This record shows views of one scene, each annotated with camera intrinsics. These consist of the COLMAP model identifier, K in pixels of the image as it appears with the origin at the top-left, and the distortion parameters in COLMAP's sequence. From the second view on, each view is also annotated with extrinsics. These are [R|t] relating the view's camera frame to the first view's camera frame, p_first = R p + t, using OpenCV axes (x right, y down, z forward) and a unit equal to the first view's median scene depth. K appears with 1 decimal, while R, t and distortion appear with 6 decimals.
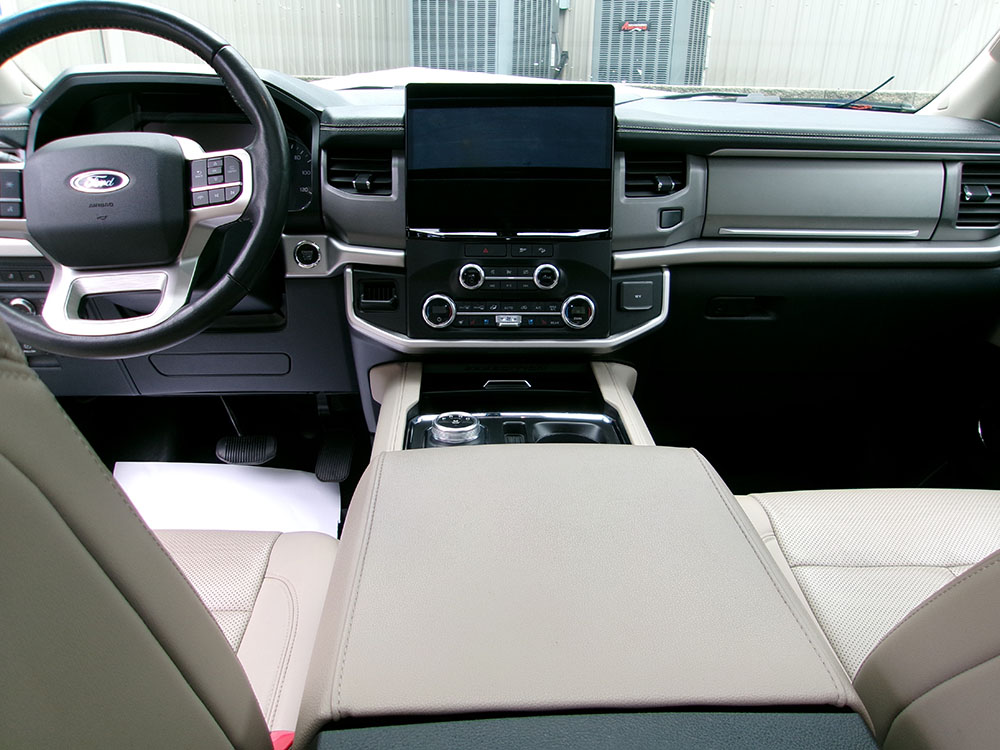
lens RADIAL K [[779.1, 0, 498.0], [0, 779.1, 378.1], [0, 0, 1]] dist [-0.031696, 0.057582]
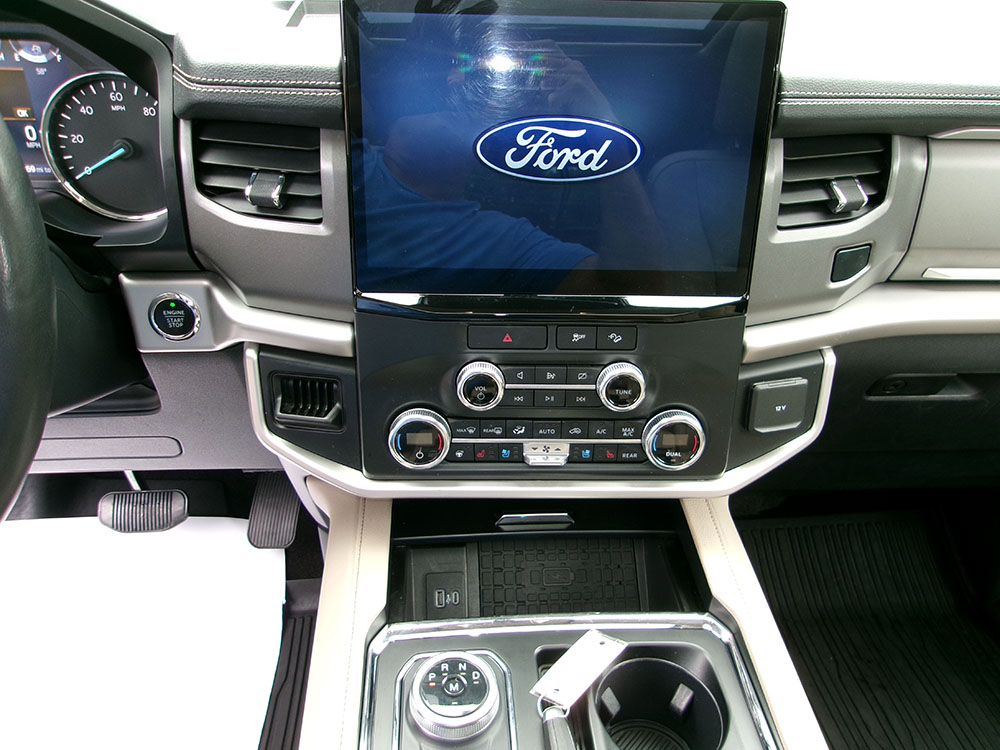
lens RADIAL K [[779.1, 0, 498.8], [0, 779.1, 372.4], [0, 0, 1]] dist [-0.031696, 0.057582]
pose [[0.999678, 0.001022, 0.025335, -0.033965], [-0.006620, 0.975060, 0.221842, -0.251107], [-0.024477, -0.221939, 0.974753, 0.475661]]
